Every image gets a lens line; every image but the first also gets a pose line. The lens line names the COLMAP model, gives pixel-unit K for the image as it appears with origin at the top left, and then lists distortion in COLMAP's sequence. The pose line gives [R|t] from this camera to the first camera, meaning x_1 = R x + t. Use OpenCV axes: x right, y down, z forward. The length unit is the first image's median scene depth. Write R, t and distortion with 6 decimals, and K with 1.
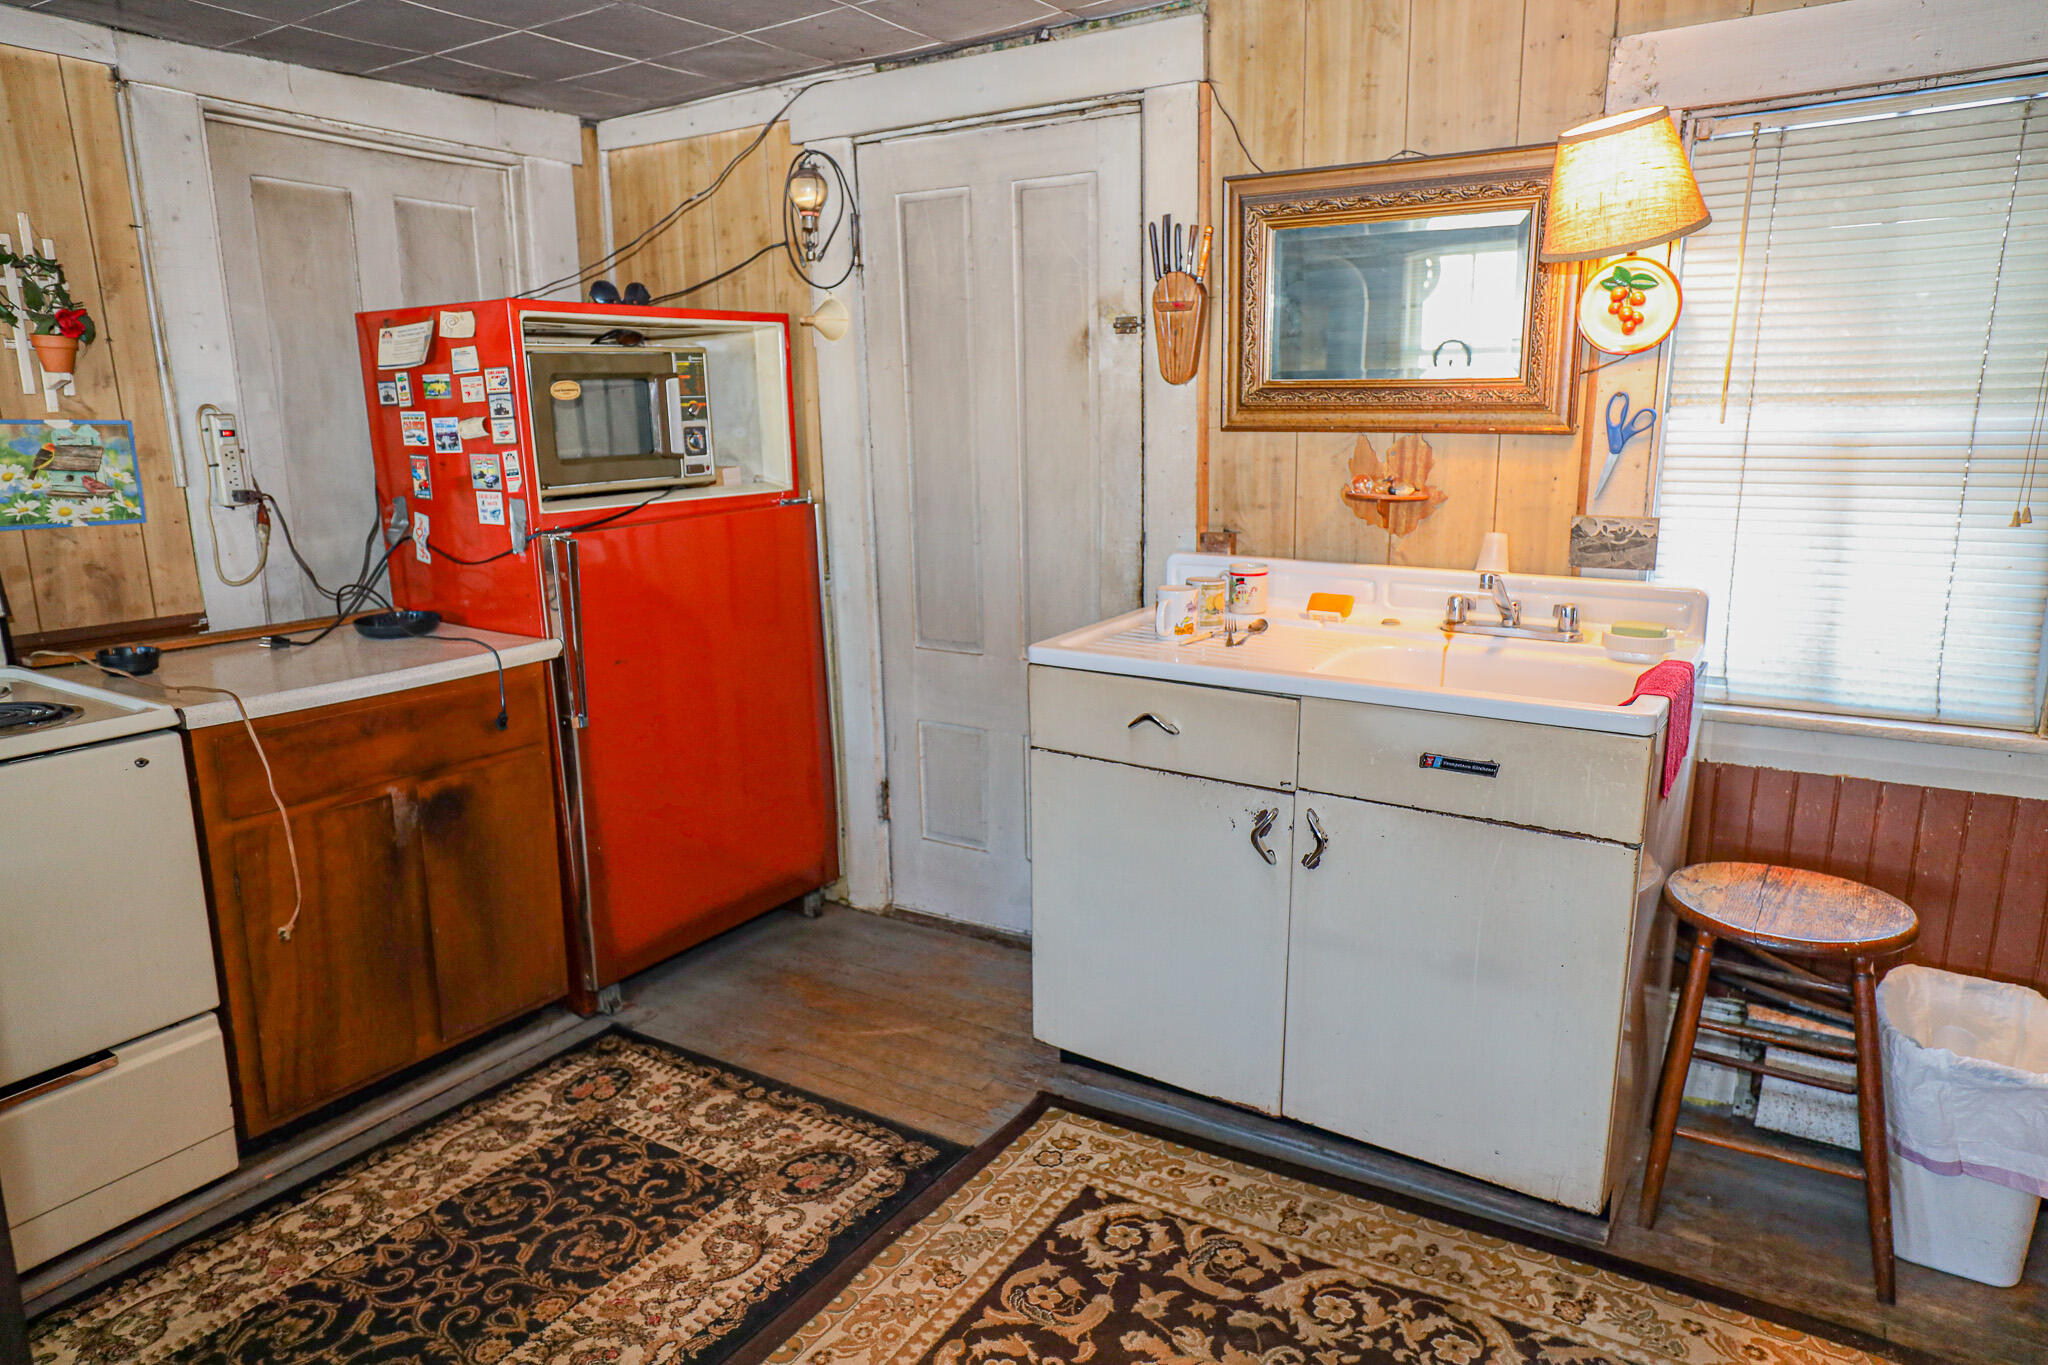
lens RADIAL K [[1300.4, 0, 1037.8], [0, 1300.4, 684.0], [0, 0, 1]] dist [-0.015827, 0.039699]
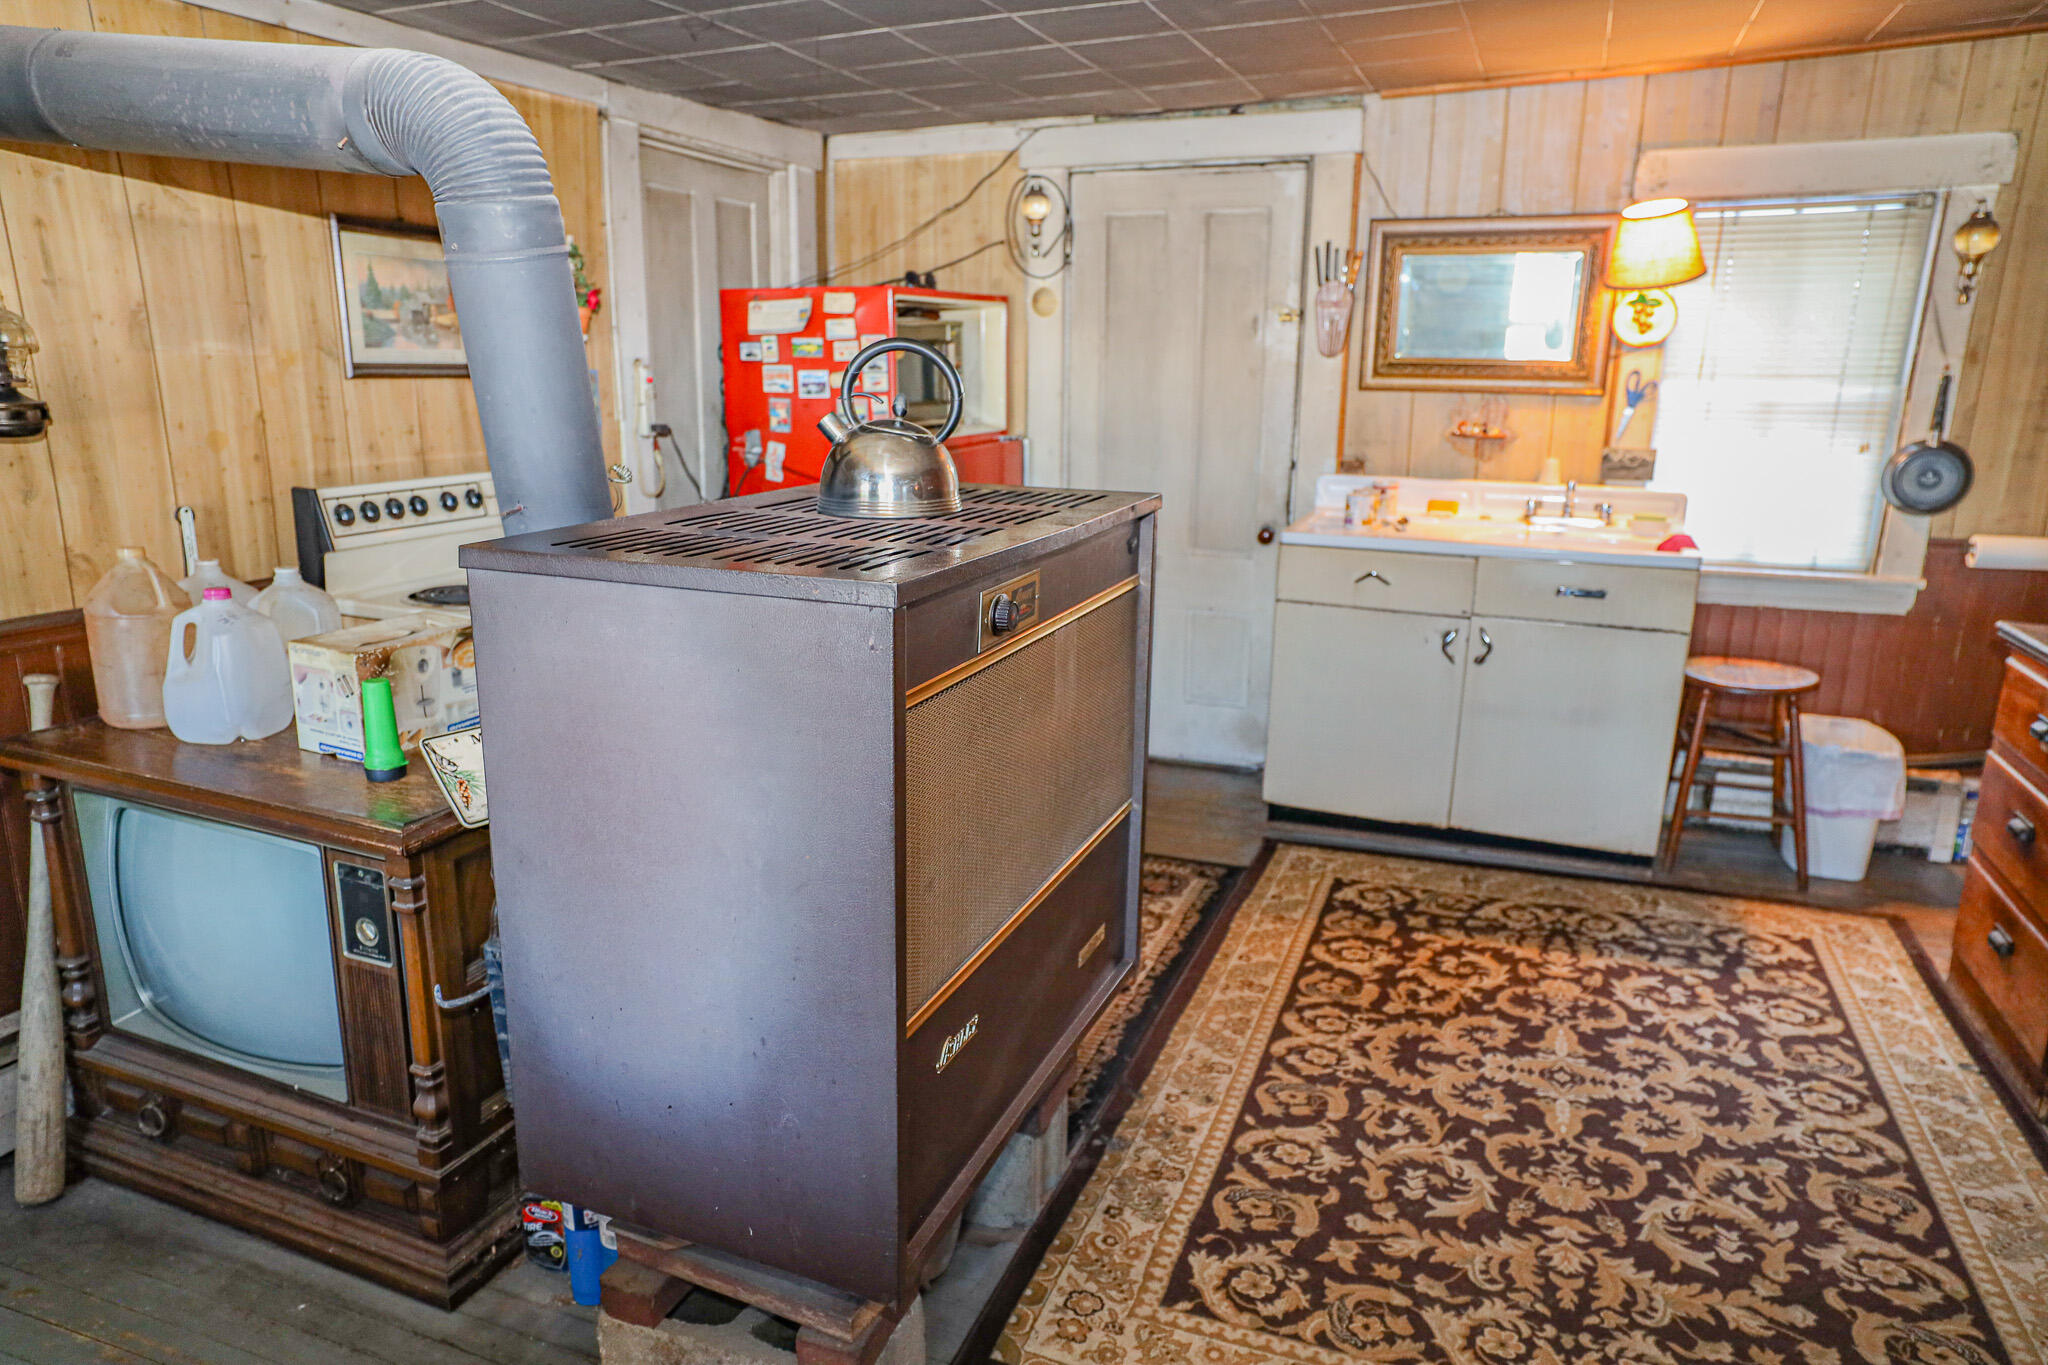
lens RADIAL K [[1298.3, 0, 1024.0], [0, 1298.3, 682.5], [0, 0, 1]] dist [-0.003480, 0.002254]
pose [[0.981777, -0.026560, 0.188169, -0.535037], [0.020796, 0.999254, 0.032545, 0.082771], [-0.188893, -0.028039, 0.981597, -0.392094]]
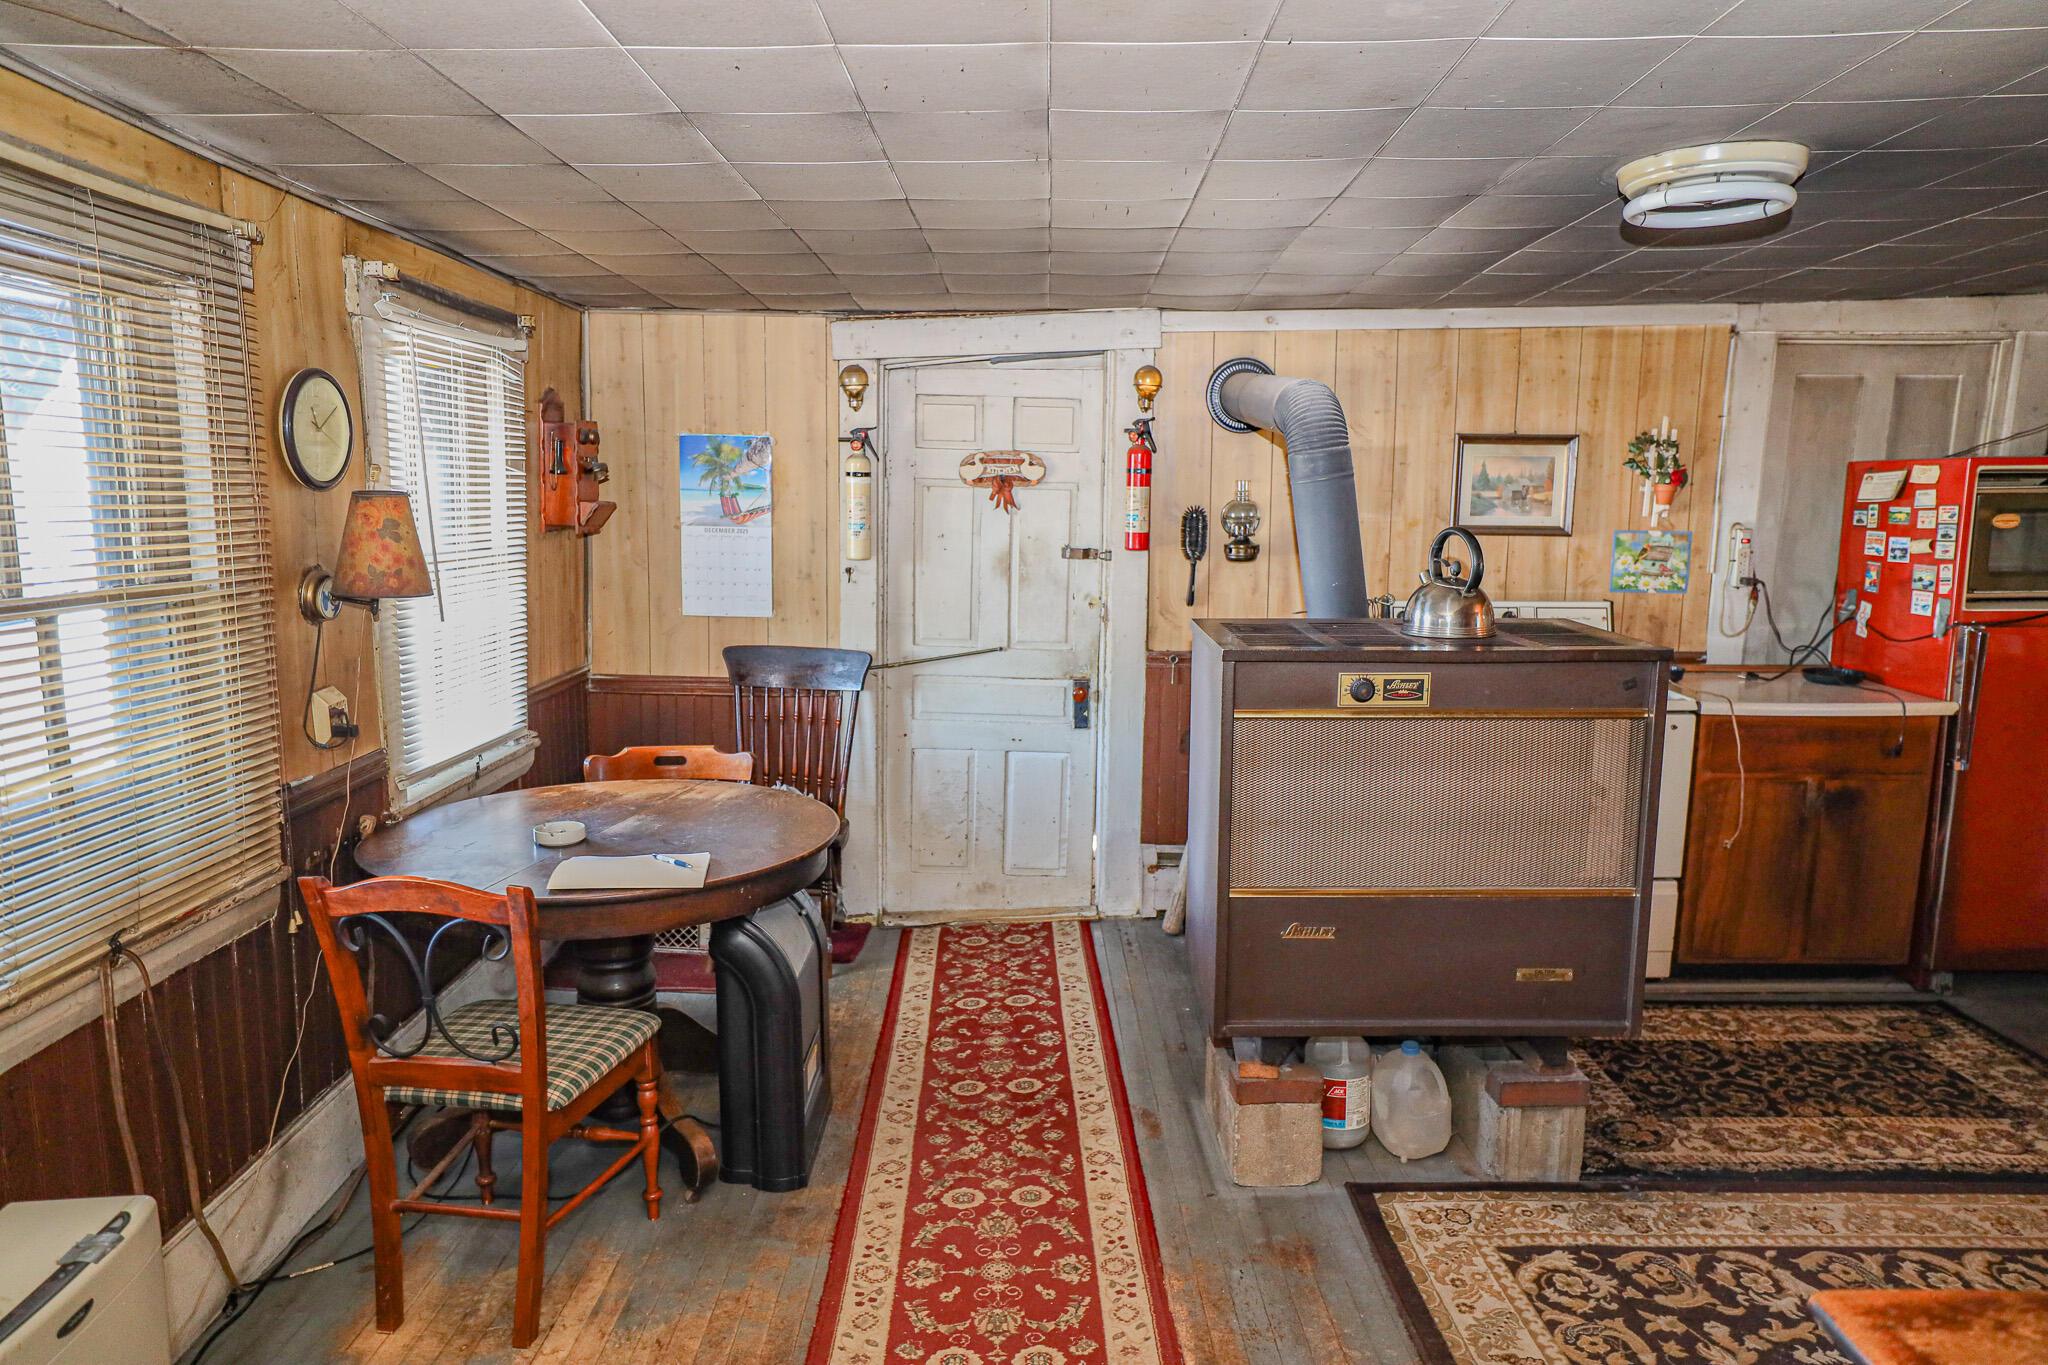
lens RADIAL K [[1300.4, 0, 1037.8], [0, 1300.4, 684.0], [0, 0, 1]] dist [-0.015827, 0.039699]
pose [[0.541529, 0.144328, -0.828200, 0.248054], [-0.187351, 0.981096, 0.048471, 0.063196], [0.819540, 0.128915, 0.558332, -0.578940]]
